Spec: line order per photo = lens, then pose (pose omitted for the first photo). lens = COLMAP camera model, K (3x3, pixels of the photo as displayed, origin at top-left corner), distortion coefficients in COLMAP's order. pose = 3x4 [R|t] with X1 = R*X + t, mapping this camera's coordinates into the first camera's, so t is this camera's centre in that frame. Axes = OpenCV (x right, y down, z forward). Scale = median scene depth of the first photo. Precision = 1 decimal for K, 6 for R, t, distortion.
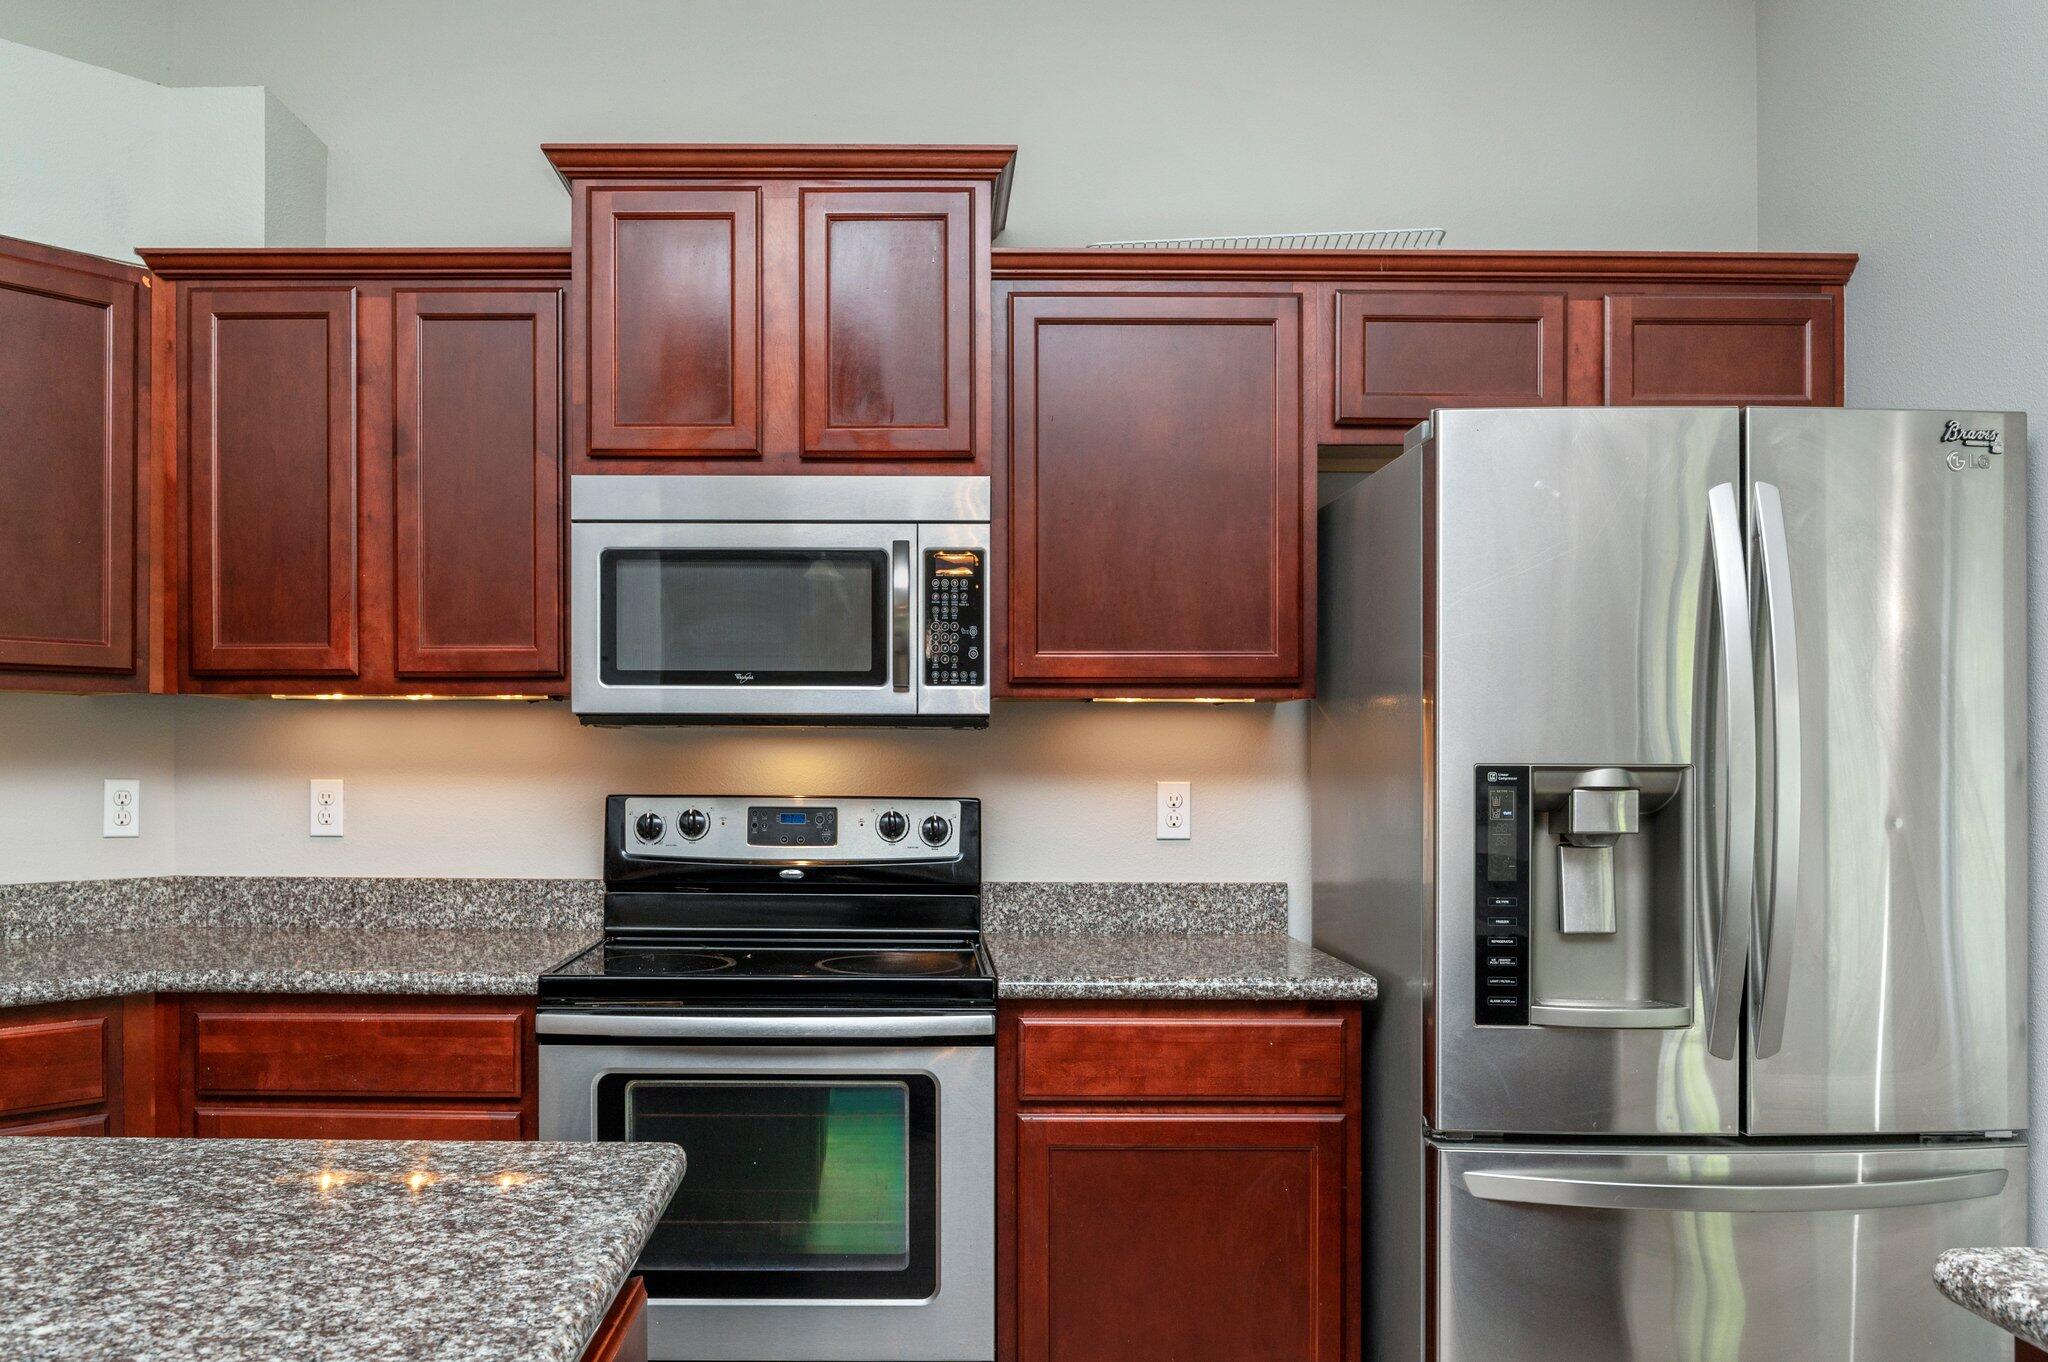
lens RADIAL K [[1670.5, 0, 971.8], [0, 1670.5, 760.3], [0, 0, 1]] dist [-0.008660, 0.002019]
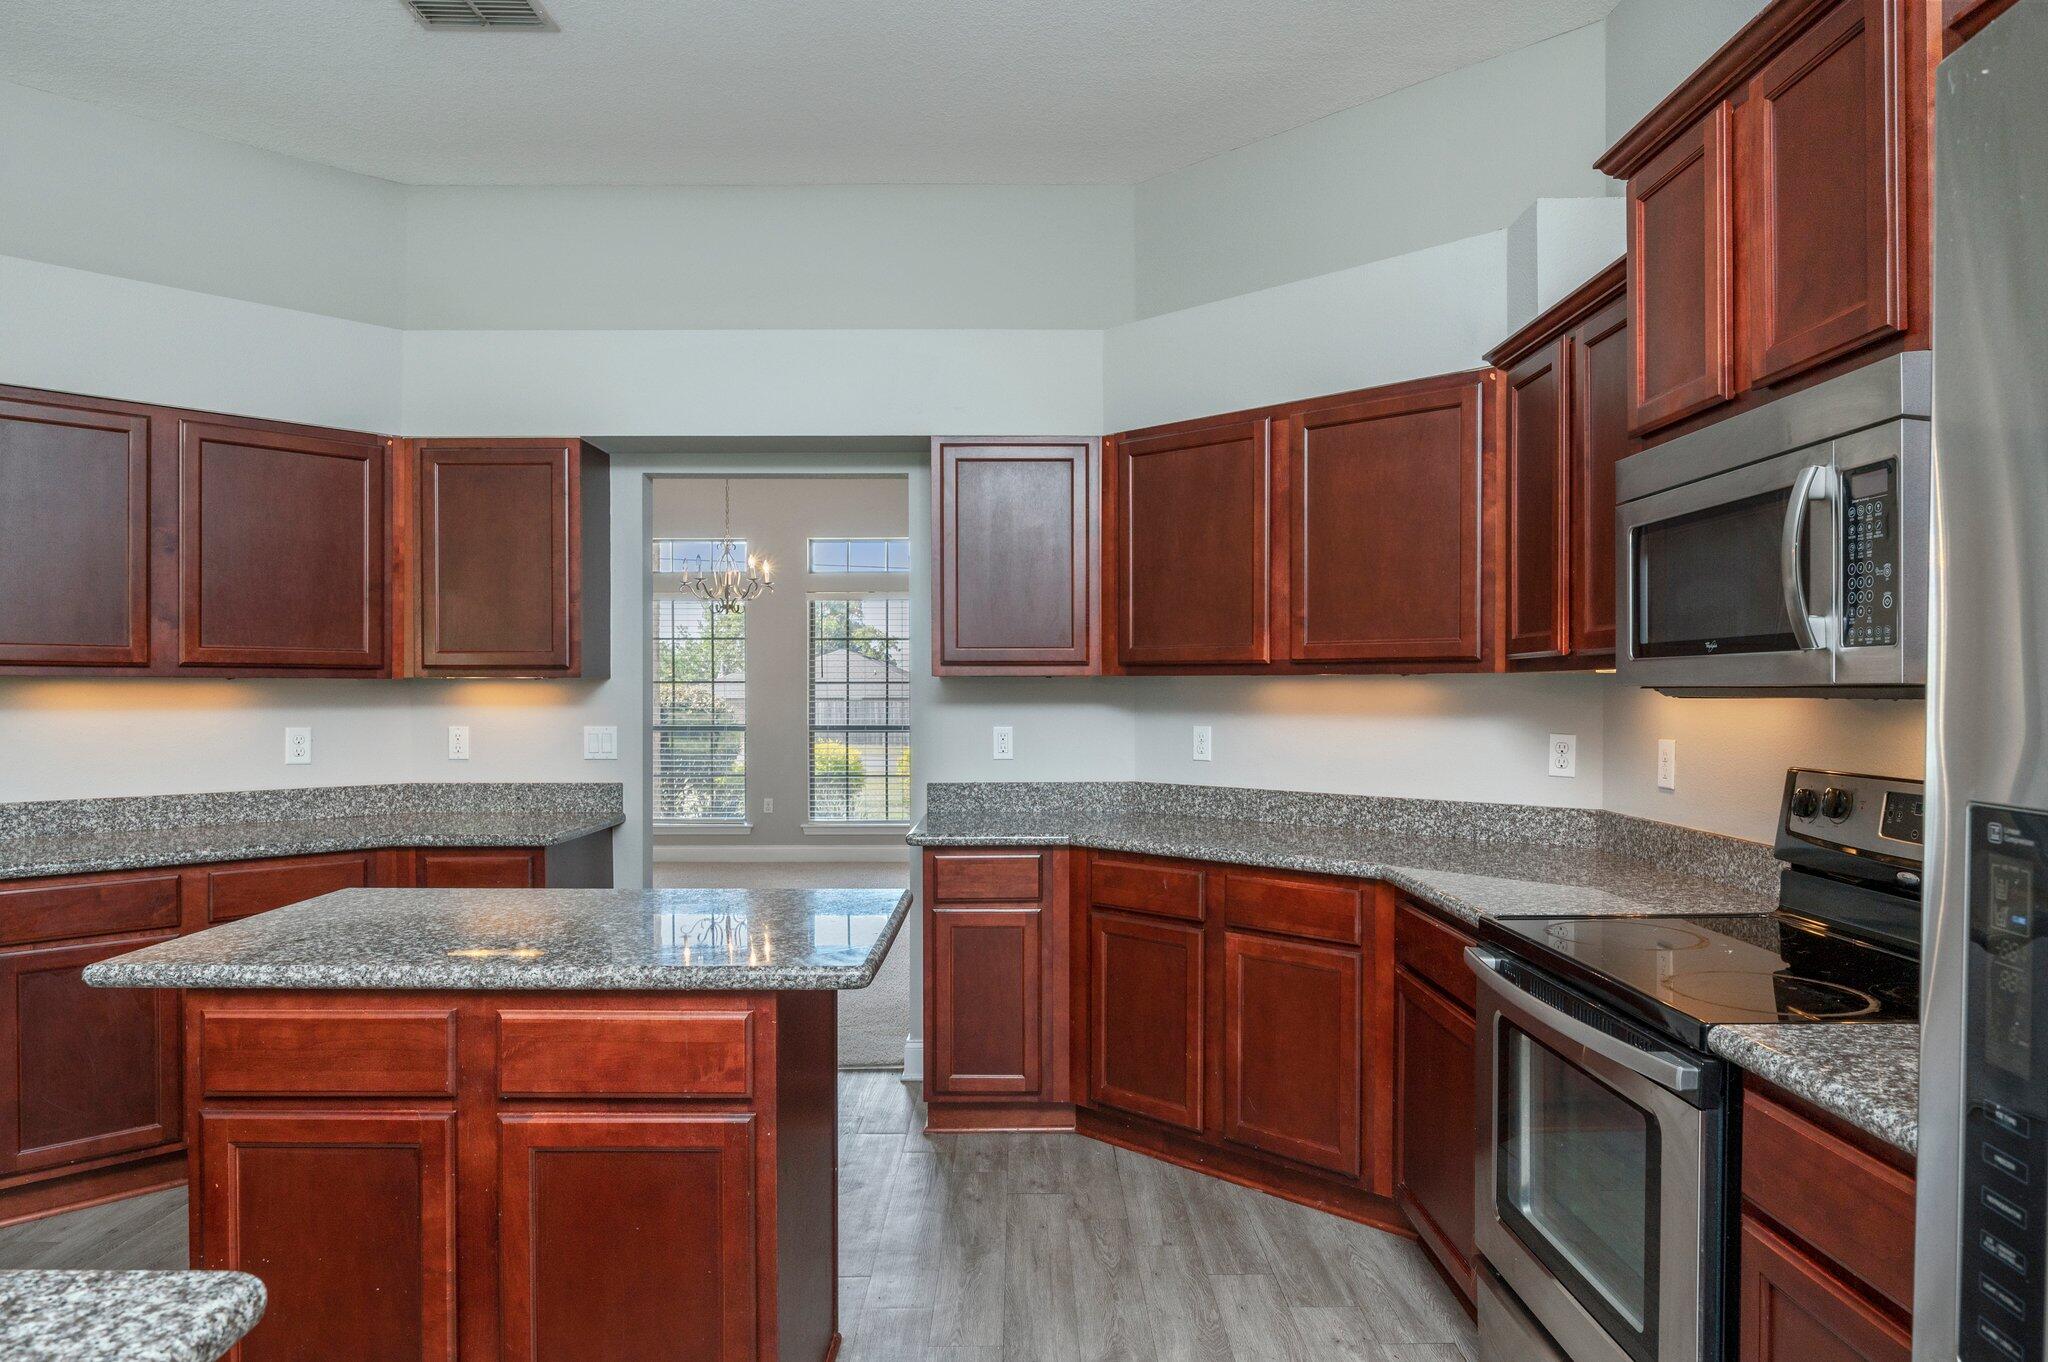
lens RADIAL K [[1223.9, 0, 1008.9], [0, 1223.9, 701.6], [0, 0, 1]] dist [-0.015247, 0.001295]
pose [[-0.011012, 0.006809, -0.999916, 0.535621], [-0.003393, 0.999971, 0.006847, -0.022232], [0.999934, 0.003468, -0.010988, 0.618944]]
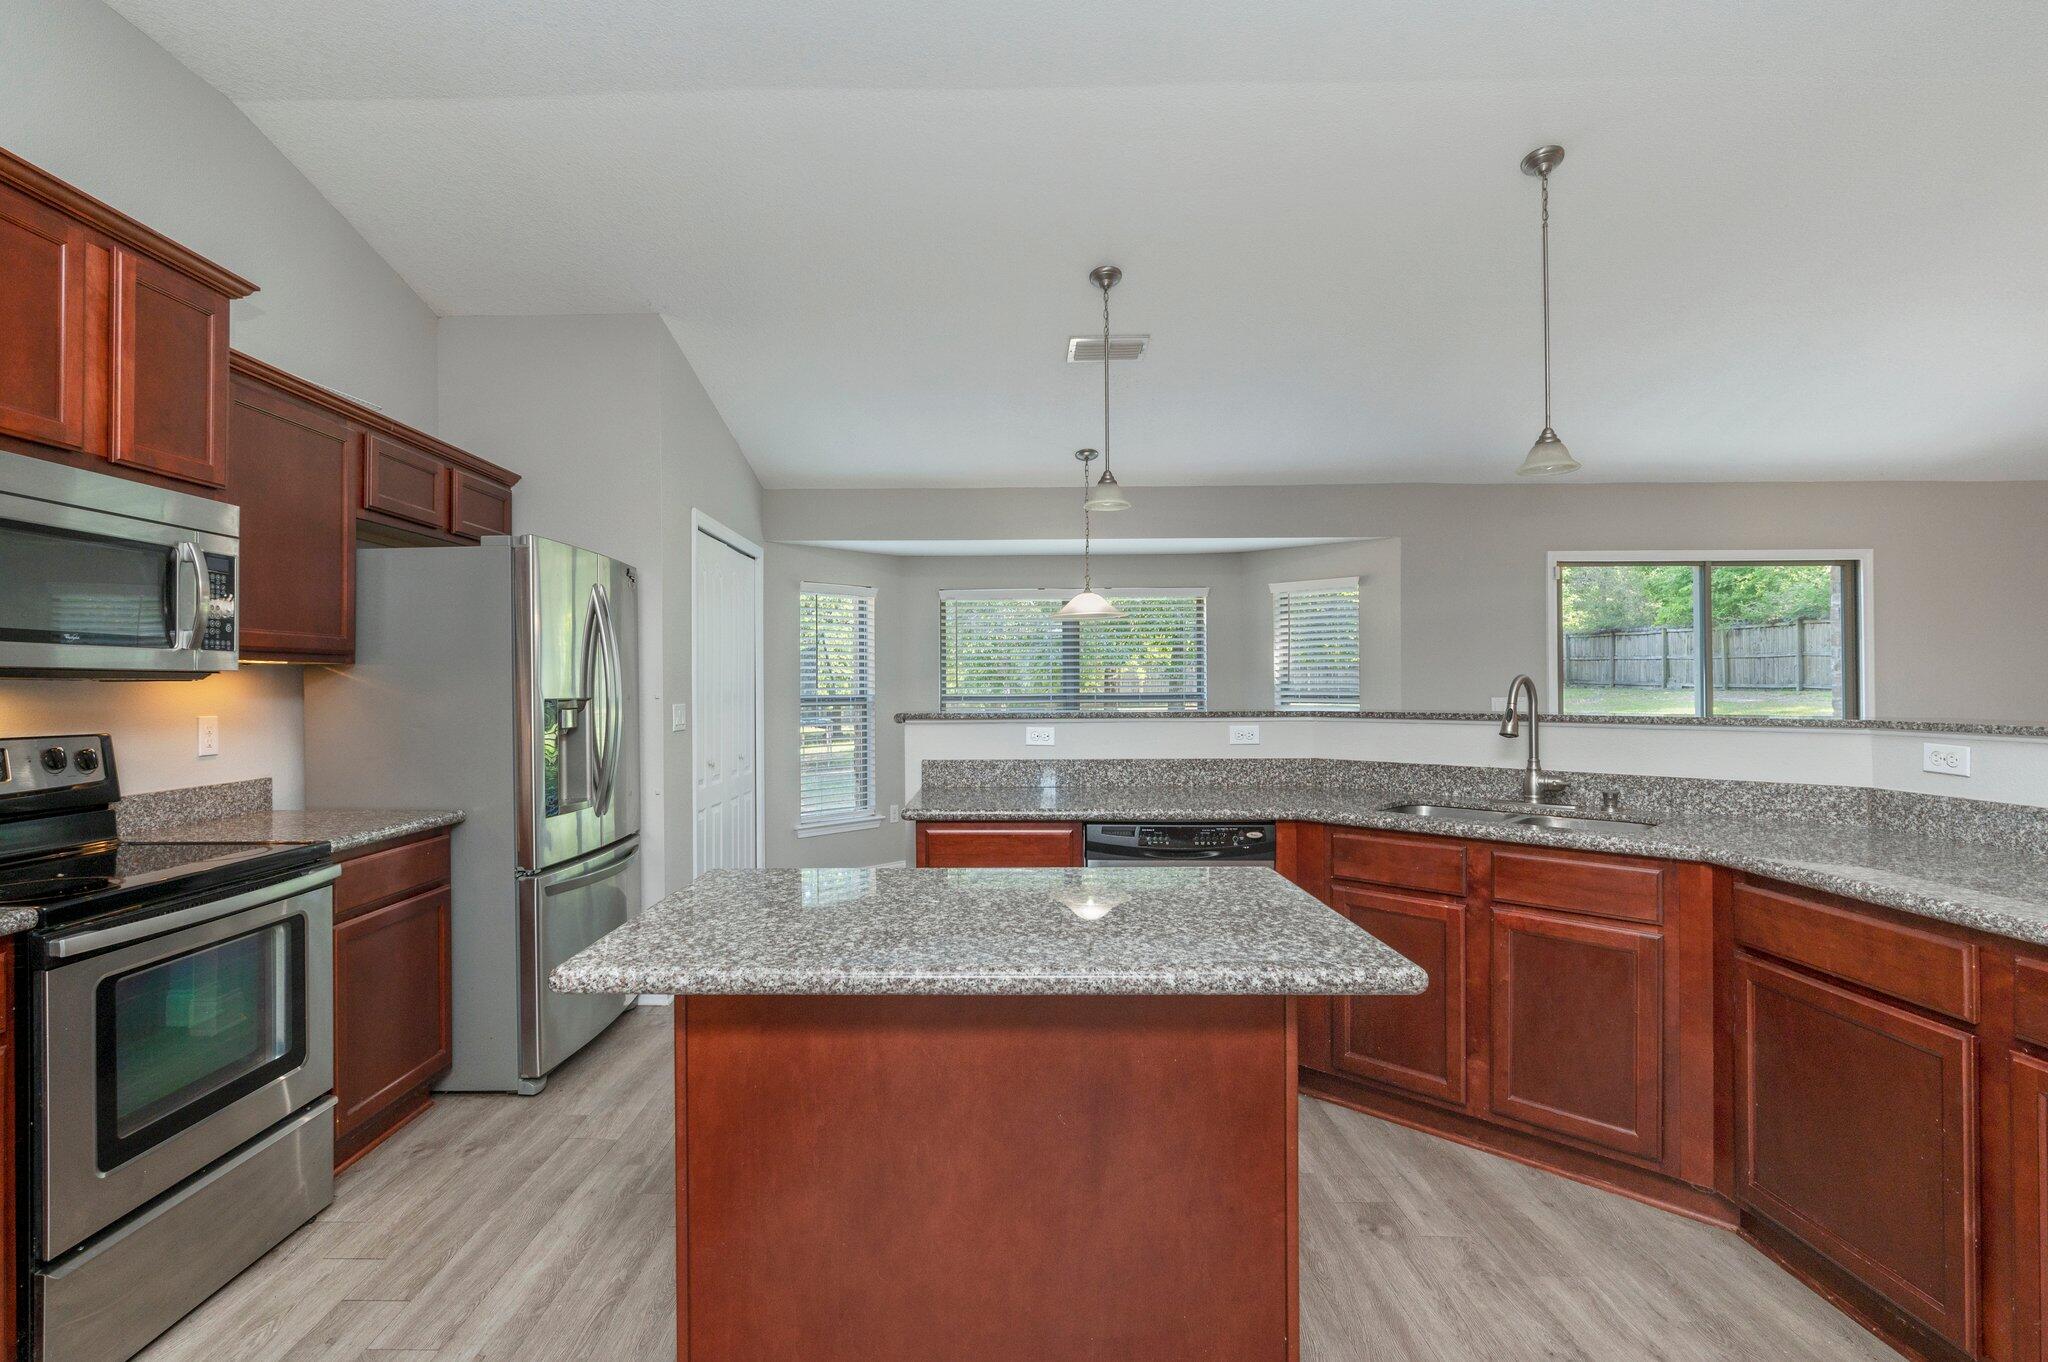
lens RADIAL K [[966.1, 0, 1014.7], [0, 966.1, 682.2], [0, 0, 1]] dist [-0.000726, -0.000549]
pose [[0.003027, 0.001897, 0.999994, -0.817921], [0.009521, 0.999953, -0.001926, -0.010075], [-0.999950, 0.009526, 0.003009, 0.325625]]
